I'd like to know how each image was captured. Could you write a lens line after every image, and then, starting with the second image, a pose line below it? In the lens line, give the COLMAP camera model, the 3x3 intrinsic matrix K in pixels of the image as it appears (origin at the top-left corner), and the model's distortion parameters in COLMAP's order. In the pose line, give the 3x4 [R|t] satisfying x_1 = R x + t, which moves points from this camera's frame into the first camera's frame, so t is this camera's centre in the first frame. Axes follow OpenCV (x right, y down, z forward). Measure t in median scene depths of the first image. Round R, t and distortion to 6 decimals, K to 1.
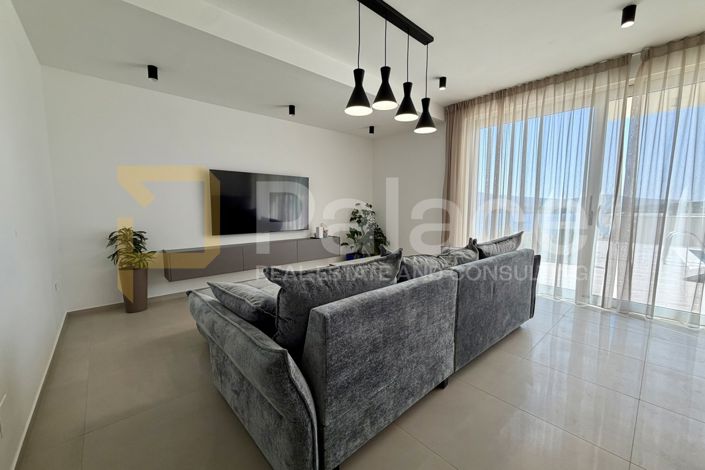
lens RADIAL K [[270.1, 0, 352.5], [0, 270.1, 235.0], [0, 0, 1]] dist [0.000885, 0.000388]
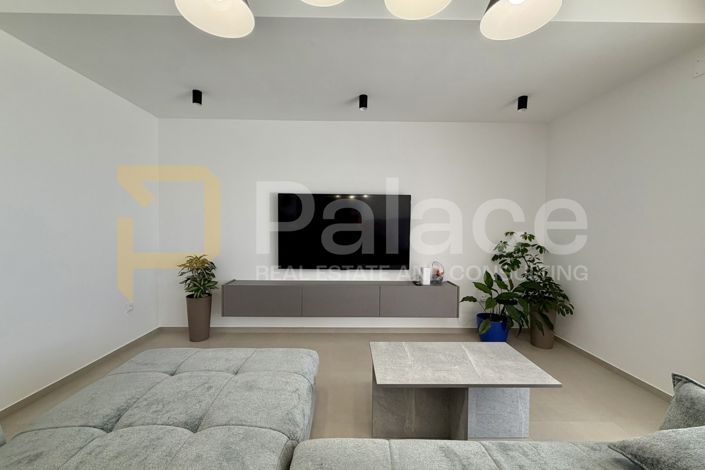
lens RADIAL K [[281.7, 0, 352.5], [0, 281.7, 235.0], [0, 0, 1]] dist [0.000532, 0.000059]
pose [[0.749961, 0.007432, -0.661440, 0.258927], [-0.080439, 0.993541, -0.080042, -0.050630], [0.656572, 0.113234, 0.745715, 0.471674]]
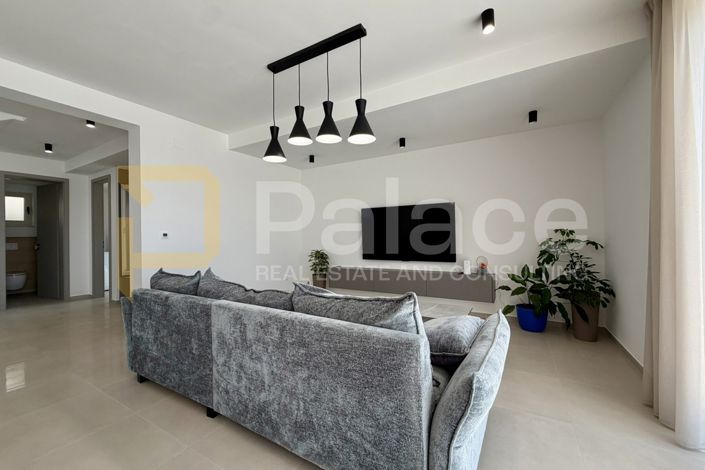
lens RADIAL K [[281.7, 0, 352.5], [0, 281.7, 235.0], [0, 0, 1]] dist [0.000532, 0.000059]
pose [[0.306362, -0.026313, -0.951551, 0.745190], [-0.101818, 0.992977, -0.060240, -0.025557], [0.946454, 0.115341, 0.301531, 0.538557]]
